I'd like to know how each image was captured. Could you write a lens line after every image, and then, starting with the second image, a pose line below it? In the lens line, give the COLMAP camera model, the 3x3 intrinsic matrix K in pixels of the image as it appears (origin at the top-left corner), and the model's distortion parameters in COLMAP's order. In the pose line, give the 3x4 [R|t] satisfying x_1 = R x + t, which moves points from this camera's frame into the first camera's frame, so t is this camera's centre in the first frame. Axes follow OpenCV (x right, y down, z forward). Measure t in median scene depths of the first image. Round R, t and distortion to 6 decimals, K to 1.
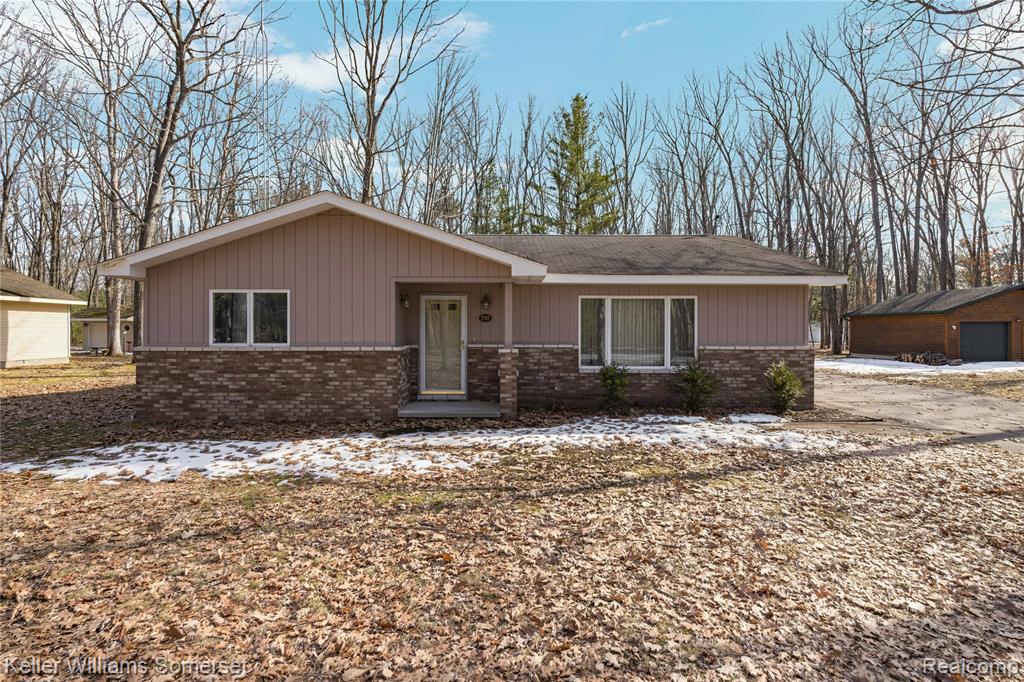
lens RADIAL K [[515.6, 0, 487.7], [0, 515.6, 332.5], [0, 0, 1]] dist [-0.002146, -0.000236]
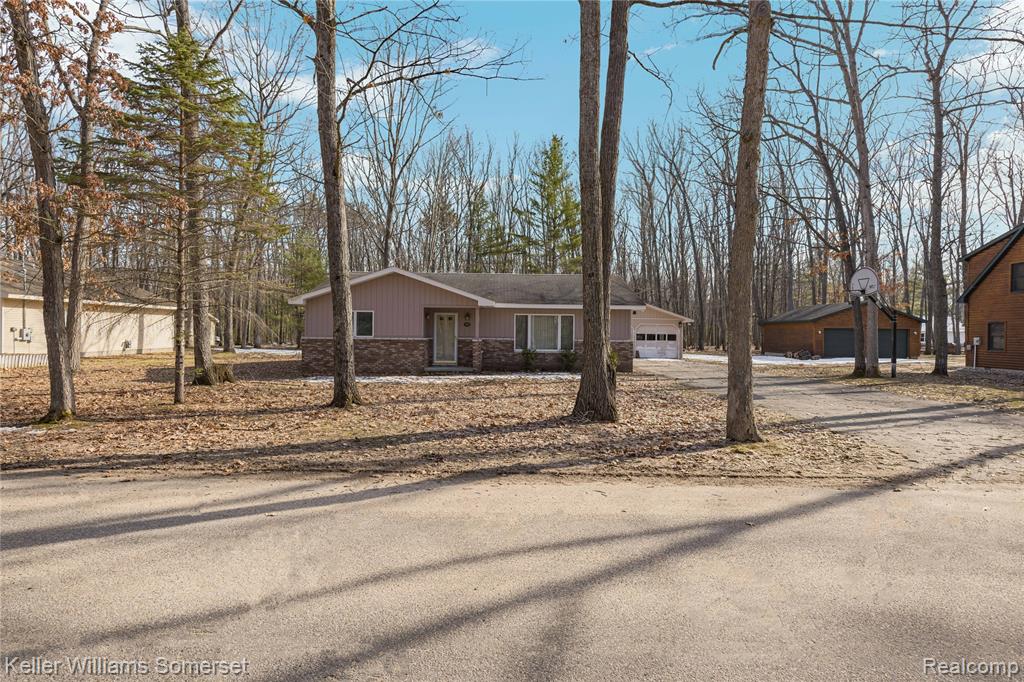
lens RADIAL K [[572.1, 0, 486.4], [0, 572.1, 335.3], [0, 0, 1]] dist [-0.003118, -0.000191]
pose [[0.999949, 0.009971, 0.001695, 0.066343], [-0.009975, 0.999946, 0.002907, 0.006309], [-0.001666, -0.002923, 0.999994, -1.194226]]
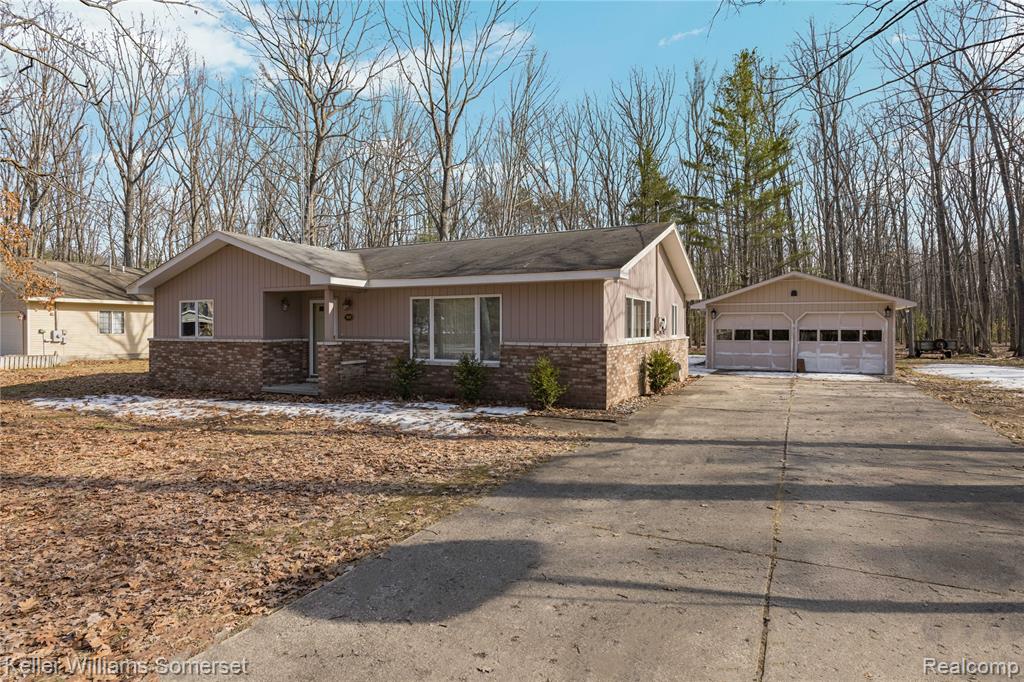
lens RADIAL K [[558.3, 0, 509.8], [0, 558.3, 337.0], [0, 0, 1]] dist [0.003436, -0.004846]
pose [[0.883283, 0.006319, -0.468799, 0.960403], [-0.001645, 0.999945, 0.010378, 0.004626], [0.468838, -0.008396, 0.883244, 0.003442]]
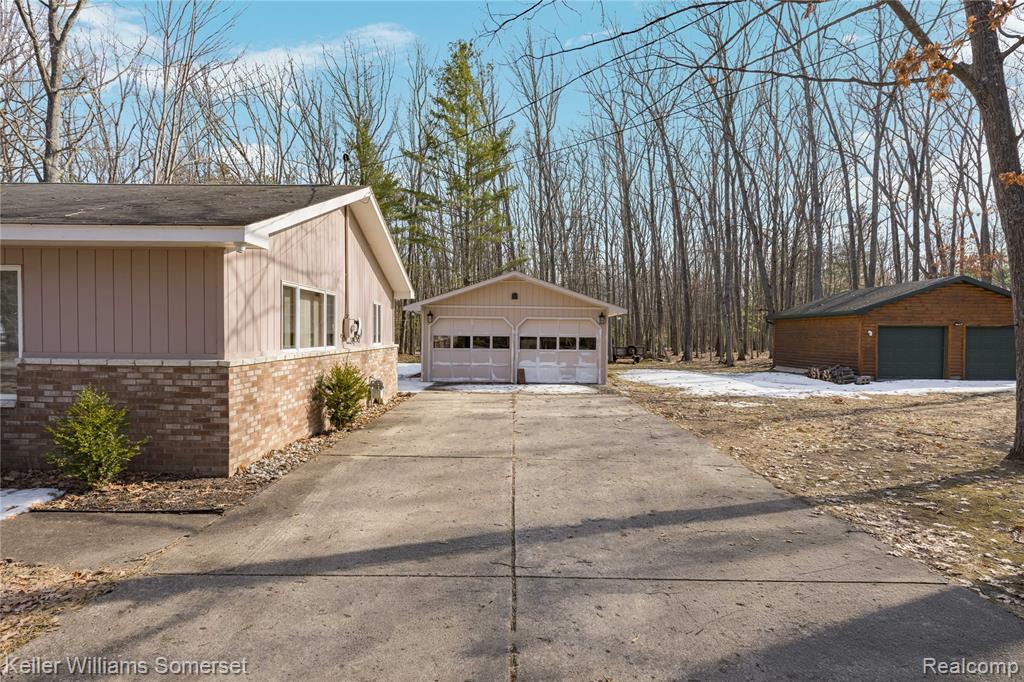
lens RADIAL K [[558.3, 0, 511.4], [0, 558.3, 345.7], [0, 0, 1]] dist [0.003436, -0.004846]
pose [[0.999867, 0.008124, -0.014145, 0.938682], [-0.007915, 0.999859, 0.014779, 0.000777], [0.014263, -0.014665, 0.999791, 0.419133]]
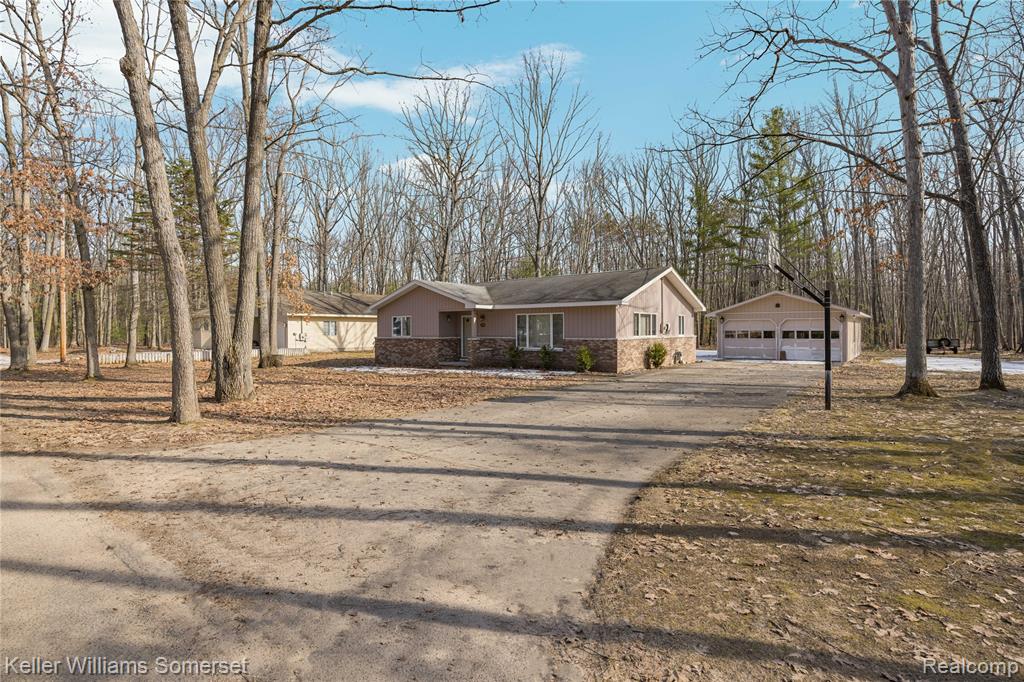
lens RADIAL K [[515.6, 0, 494.8], [0, 515.6, 343.2], [0, 0, 1]] dist [-0.002146, -0.000236]
pose [[0.764256, 0.010294, -0.644831, 1.484157], [0.002278, 0.999823, 0.018661, 0.008943], [0.644909, -0.015731, 0.764098, -0.681205]]
